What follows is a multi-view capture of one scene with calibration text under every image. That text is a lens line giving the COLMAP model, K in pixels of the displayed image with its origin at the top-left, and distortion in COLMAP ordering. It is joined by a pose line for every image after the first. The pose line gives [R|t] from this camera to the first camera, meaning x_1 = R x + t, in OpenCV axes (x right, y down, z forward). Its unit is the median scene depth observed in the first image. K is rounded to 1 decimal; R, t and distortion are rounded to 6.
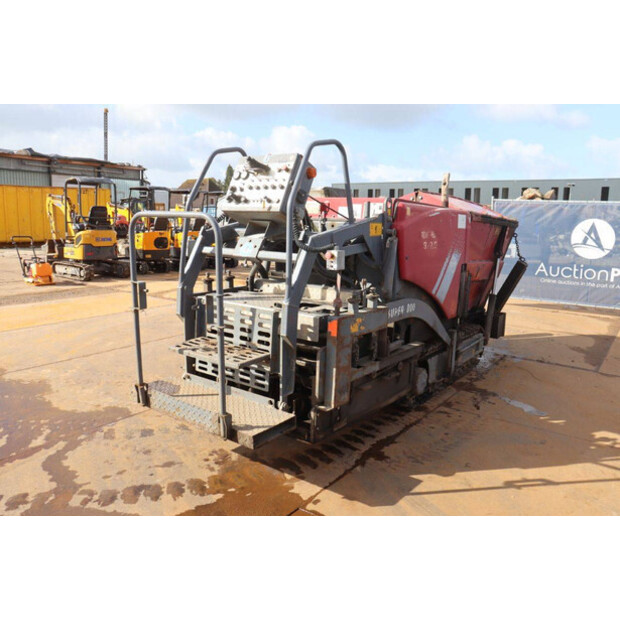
lens RADIAL K [[520.0, 0, 308.9], [0, 520.0, 306.8], [0, 0, 1]] dist [-0.110428, 0.051030]
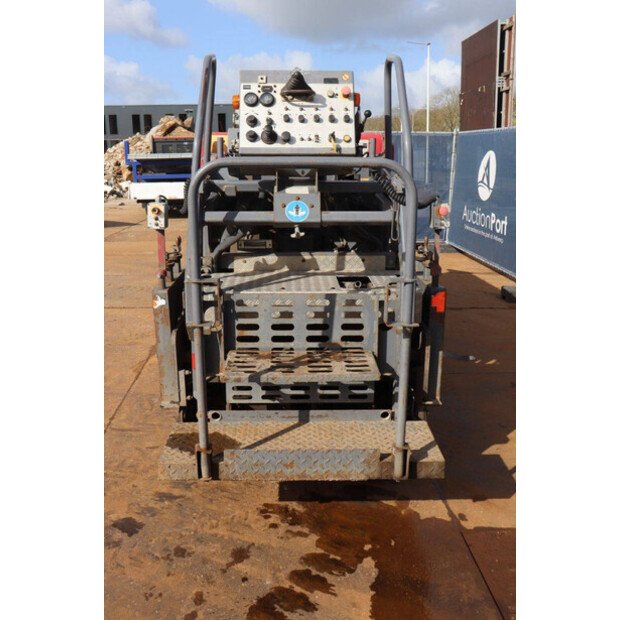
lens RADIAL K [[615.5, 0, 307.5], [0, 615.5, 307.3], [0, 0, 1]] dist [-0.045538, 0.000000]
pose [[0.785250, -0.170296, 0.595300, -0.623137], [0.124587, 0.985227, 0.117500, -0.080244], [-0.606515, -0.018100, 0.794866, 0.347588]]
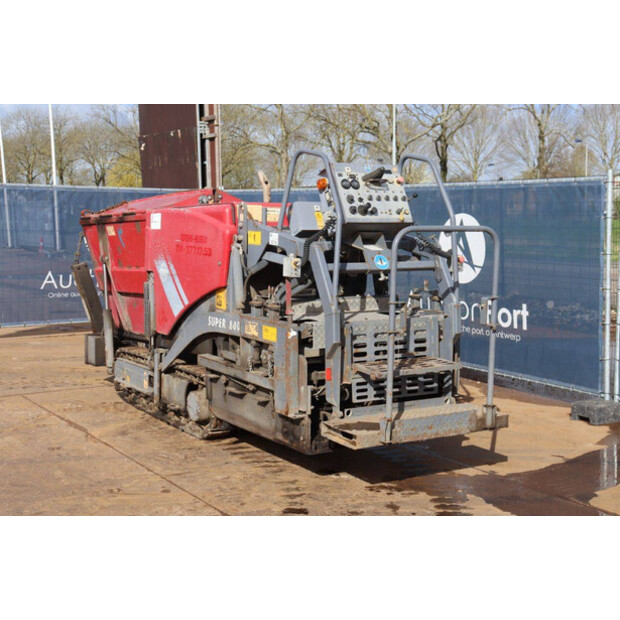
lens RADIAL K [[913.8, 0, 307.6], [0, 913.8, 309.2], [0, 0, 1]] dist [0.176849, 0.000000]
pose [[0.363106, -0.117400, 0.924322, -1.795396], [0.163338, 0.984689, 0.060902, -0.152501], [-0.917319, 0.128863, 0.376722, 0.496587]]
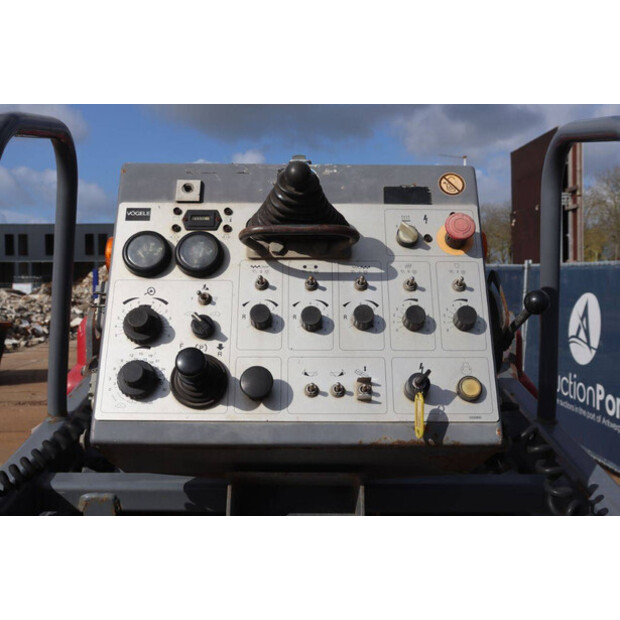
lens RADIAL K [[705.0, 0, 314.1], [0, 705.0, 309.7], [0, 0, 1]] dist [-0.007705, 0.000000]
pose [[0.794014, -0.046449, 0.606122, -0.267700], [0.119116, 0.989636, -0.080201, -0.213942], [-0.596115, 0.135879, 0.791318, 0.785967]]
